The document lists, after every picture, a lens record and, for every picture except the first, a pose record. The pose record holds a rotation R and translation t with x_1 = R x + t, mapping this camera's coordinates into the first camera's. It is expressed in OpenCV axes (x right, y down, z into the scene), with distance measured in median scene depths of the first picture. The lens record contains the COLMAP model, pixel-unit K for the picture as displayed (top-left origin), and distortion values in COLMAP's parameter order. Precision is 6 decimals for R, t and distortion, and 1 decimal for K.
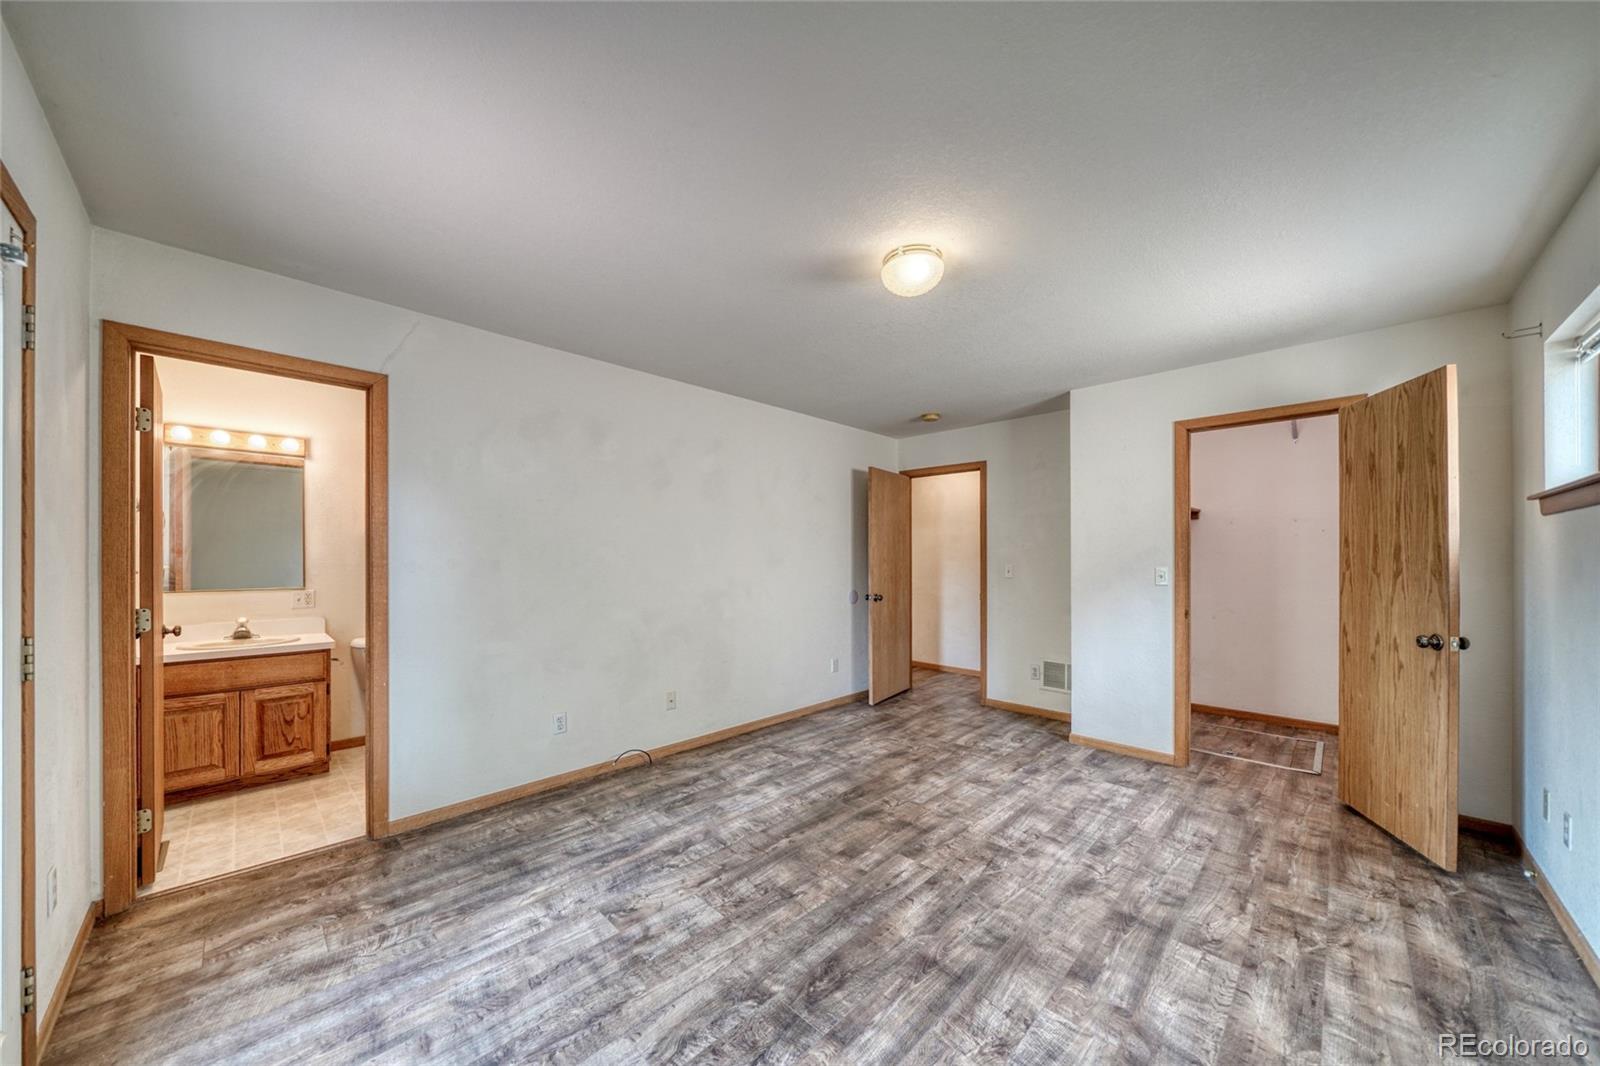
lens RADIAL K [[561.0, 0, 796.9], [0, 561.0, 560.7], [0, 0, 1]] dist [-0.005394, 0.000518]
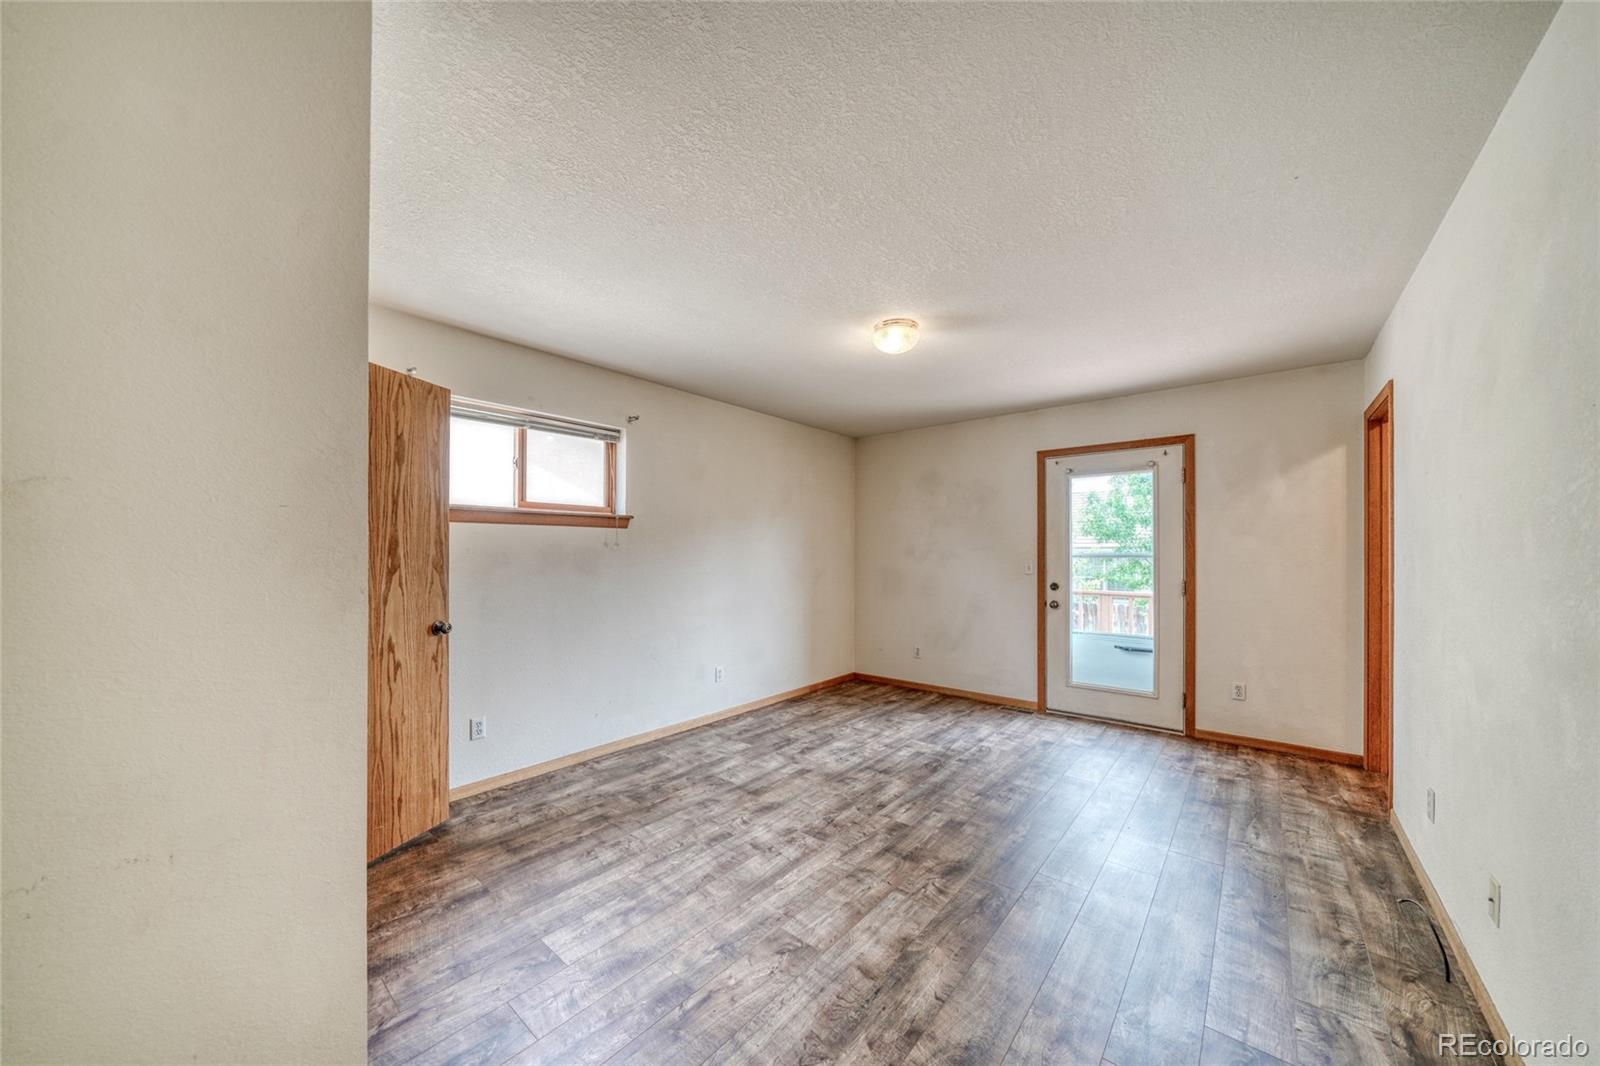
lens RADIAL K [[561.0, 0, 791.6], [0, 561.0, 546.2], [0, 0, 1]] dist [-0.005394, 0.000518]
pose [[-0.997556, -0.003204, -0.069802, 0.490403], [-0.002828, 0.999981, -0.005480, -0.013746], [0.069818, -0.005269, -0.997546, 2.073824]]
